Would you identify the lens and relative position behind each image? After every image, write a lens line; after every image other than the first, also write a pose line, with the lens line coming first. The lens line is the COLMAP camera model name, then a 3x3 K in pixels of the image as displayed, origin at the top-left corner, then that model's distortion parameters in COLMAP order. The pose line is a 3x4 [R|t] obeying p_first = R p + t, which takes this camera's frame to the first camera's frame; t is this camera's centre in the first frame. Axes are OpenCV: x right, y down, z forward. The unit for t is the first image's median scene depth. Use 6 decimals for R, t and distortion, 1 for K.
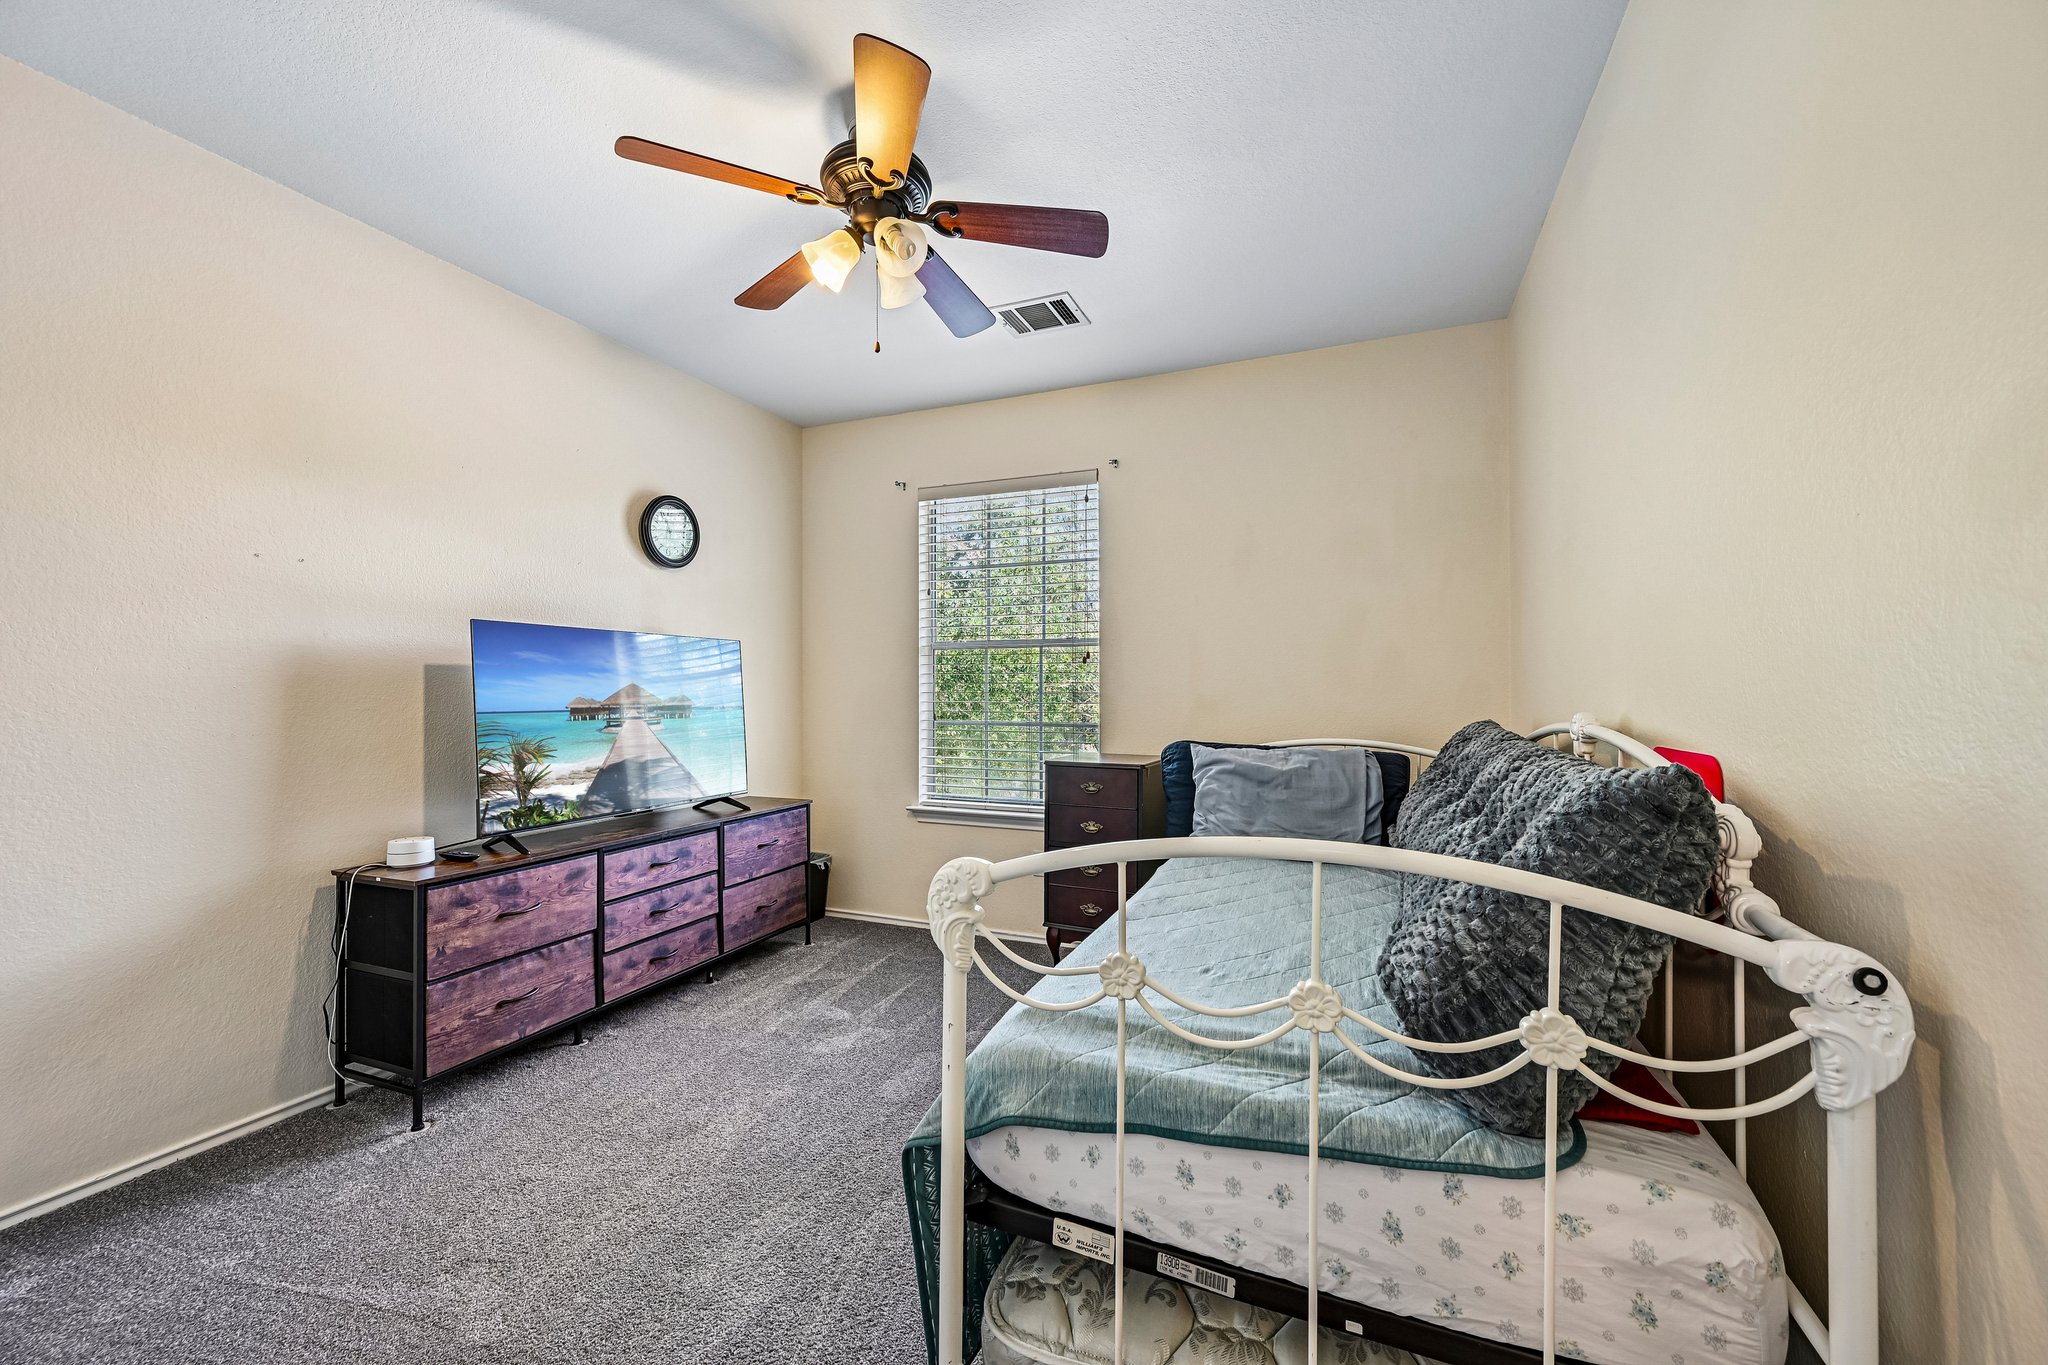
lens RADIAL K [[800.6, 0, 1027.4], [0, 800.6, 681.1], [0, 0, 1]] dist [-0.000135, 0.000279]
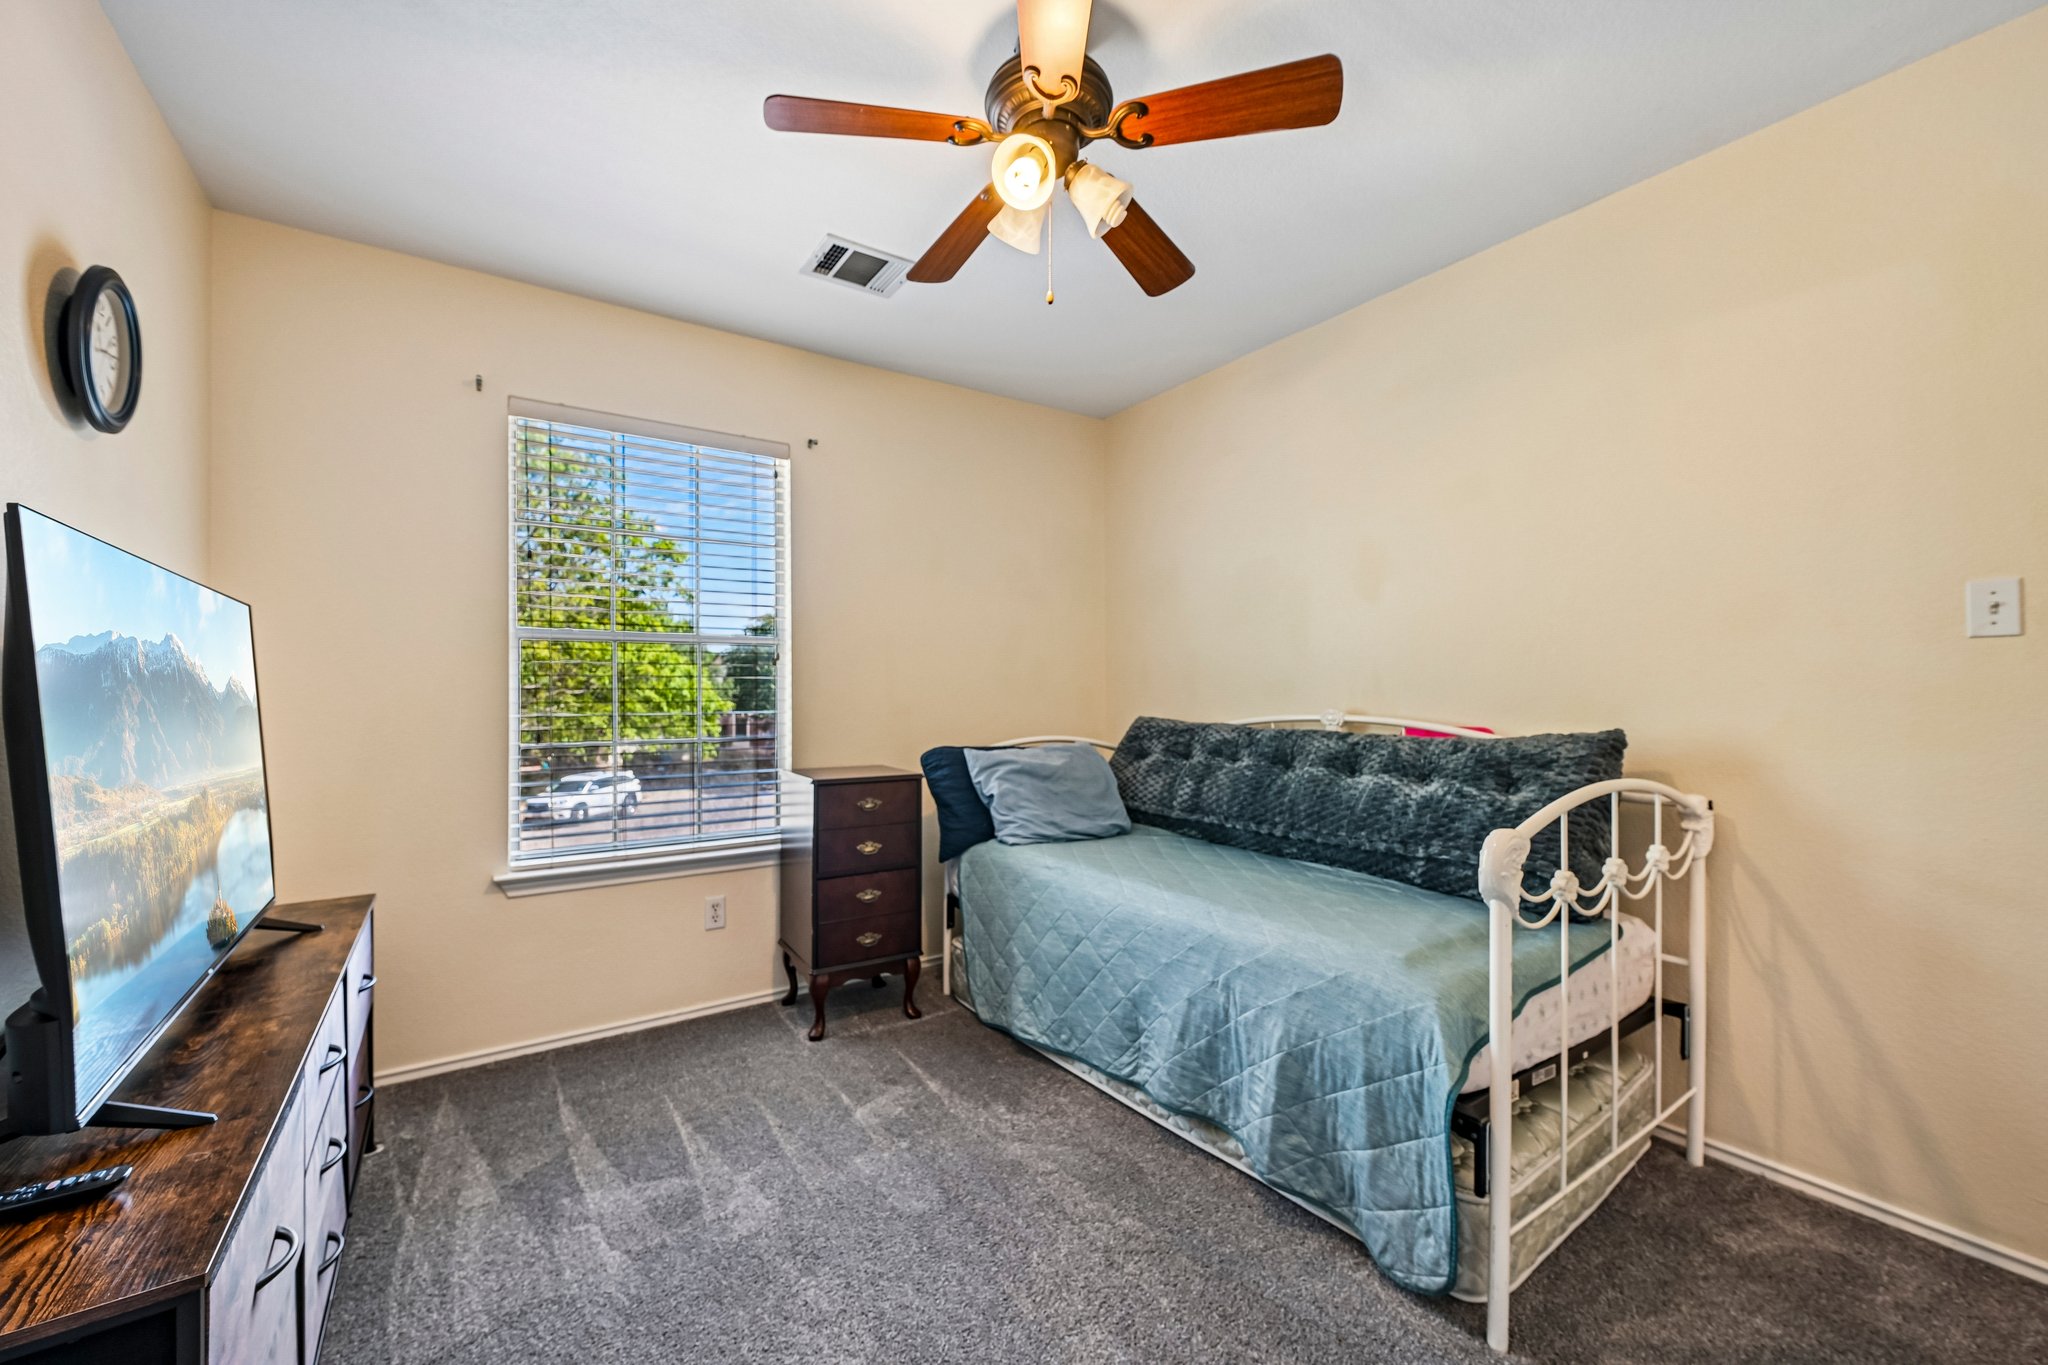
lens RADIAL K [[796.4, 0, 1019.5], [0, 796.4, 691.1], [0, 0, 1]] dist [-0.000049, 0.000041]
pose [[0.544400, 0.000427, 0.838825, -0.603719], [-0.004315, 0.999988, 0.002291, 0.001618], [-0.838814, -0.004867, 0.544396, 0.378041]]
